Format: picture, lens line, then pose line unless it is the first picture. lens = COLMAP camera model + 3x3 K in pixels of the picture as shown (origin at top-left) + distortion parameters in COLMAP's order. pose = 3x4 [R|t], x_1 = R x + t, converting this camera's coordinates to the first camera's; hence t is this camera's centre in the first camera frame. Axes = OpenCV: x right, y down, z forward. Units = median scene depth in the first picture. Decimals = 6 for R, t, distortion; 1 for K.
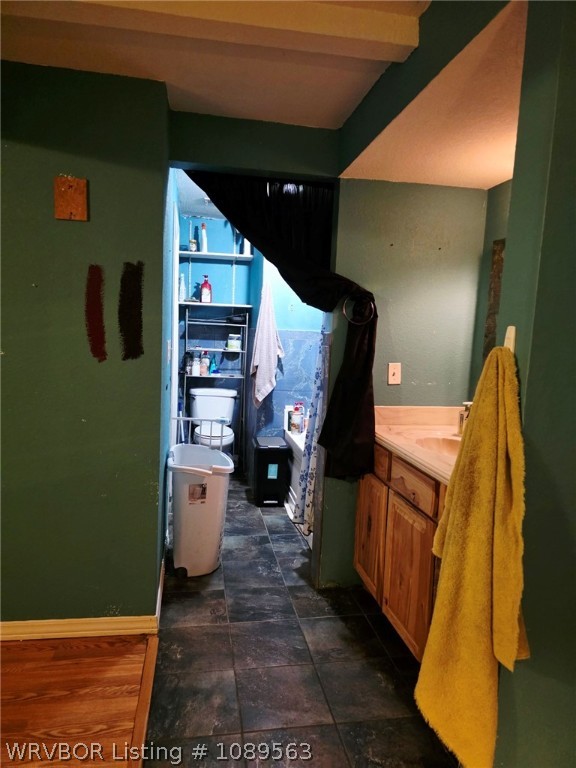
lens RADIAL K [[518.3, 0, 284.6], [0, 518.3, 372.4], [0, 0, 1]] dist [0.074220, -0.067791]
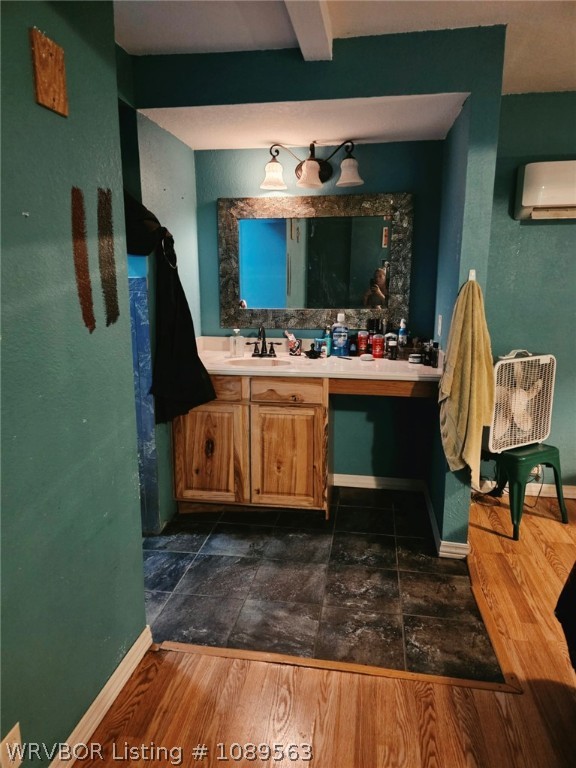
lens RADIAL K [[518.3, 0, 284.6], [0, 518.3, 372.4], [0, 0, 1]] dist [0.074220, -0.067791]
pose [[0.352476, -0.216709, 0.910383, -0.911080], [0.115303, 0.975463, 0.187558, -0.069785], [-0.928690, 0.038860, 0.368814, 0.506570]]
